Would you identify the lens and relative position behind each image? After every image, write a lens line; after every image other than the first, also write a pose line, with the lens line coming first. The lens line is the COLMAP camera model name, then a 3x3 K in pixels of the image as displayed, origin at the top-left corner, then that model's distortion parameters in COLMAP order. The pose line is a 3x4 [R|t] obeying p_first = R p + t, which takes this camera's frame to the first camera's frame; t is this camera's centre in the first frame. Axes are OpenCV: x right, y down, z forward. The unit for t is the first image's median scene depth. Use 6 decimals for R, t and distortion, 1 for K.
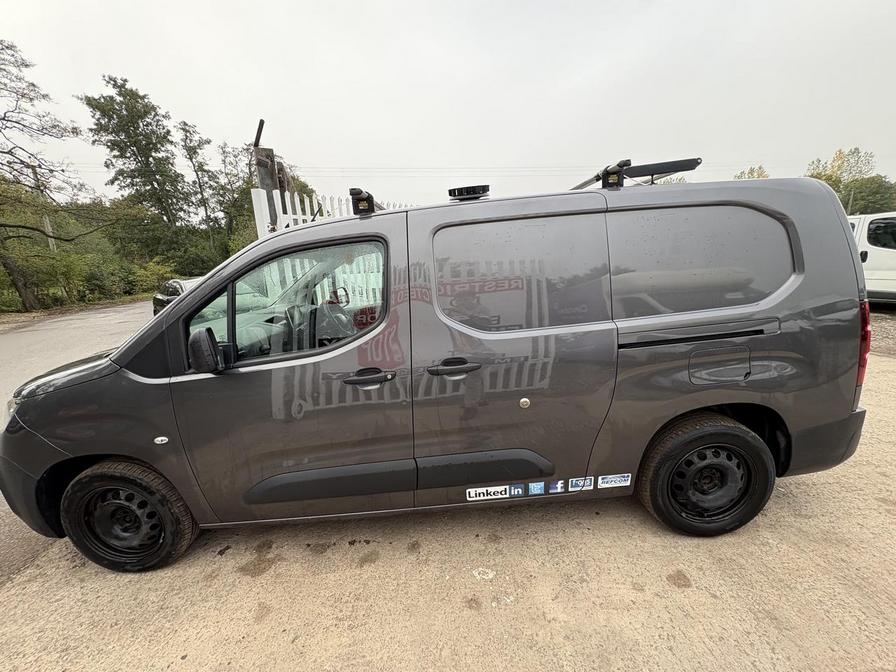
lens RADIAL K [[354.2, 0, 442.7], [0, 354.2, 338.5], [0, 0, 1]] dist [0.000136, -0.000597]
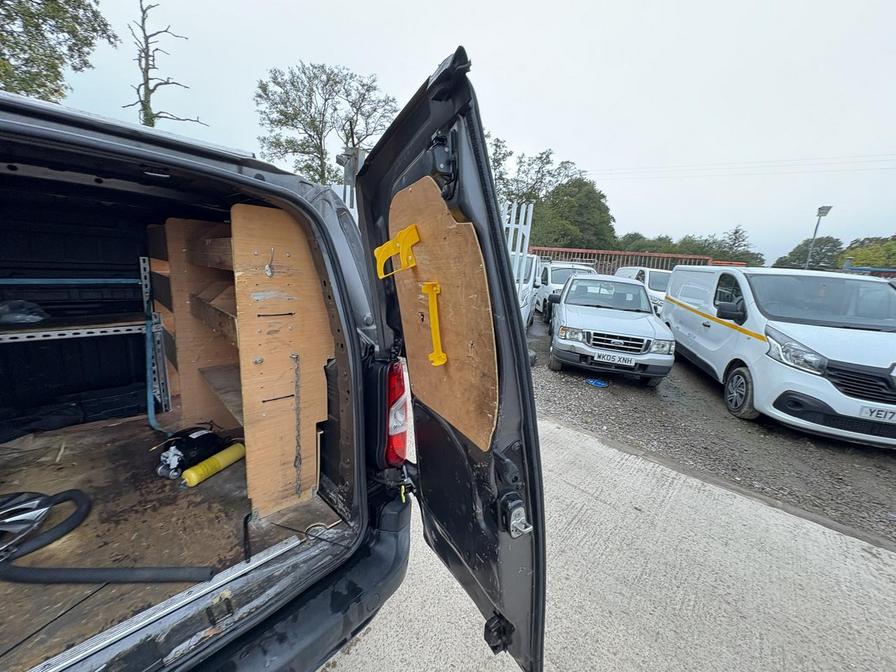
lens RADIAL K [[354.2, 0, 447.7], [0, 354.2, 335.5], [0, 0, 1]] dist [0.000136, -0.000597]
pose [[0.711646, 0.250416, -0.656393, 0.090331], [-0.266776, 0.960657, 0.077261, -0.024498], [0.649916, 0.120127, 0.750453, 0.076818]]
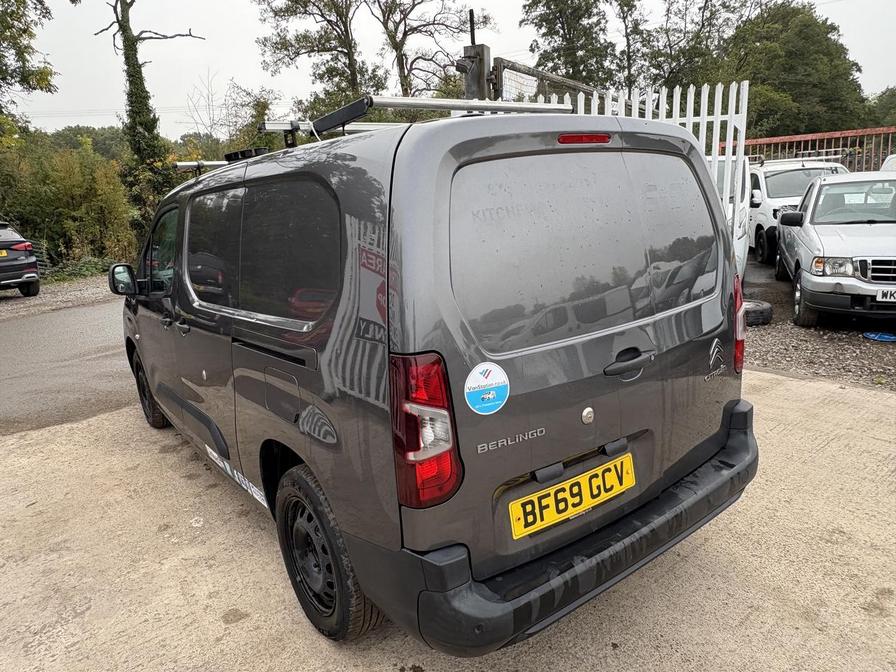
lens RADIAL K [[595.6, 0, 440.8], [0, 595.6, 337.1], [0, 0, 1]] dist [0.002531, 0.002704]
pose [[0.599619, 0.208204, -0.772728, 0.098333], [-0.153818, 0.977546, 0.144031, -0.013649], [0.785364, 0.032496, 0.618180, 0.023898]]
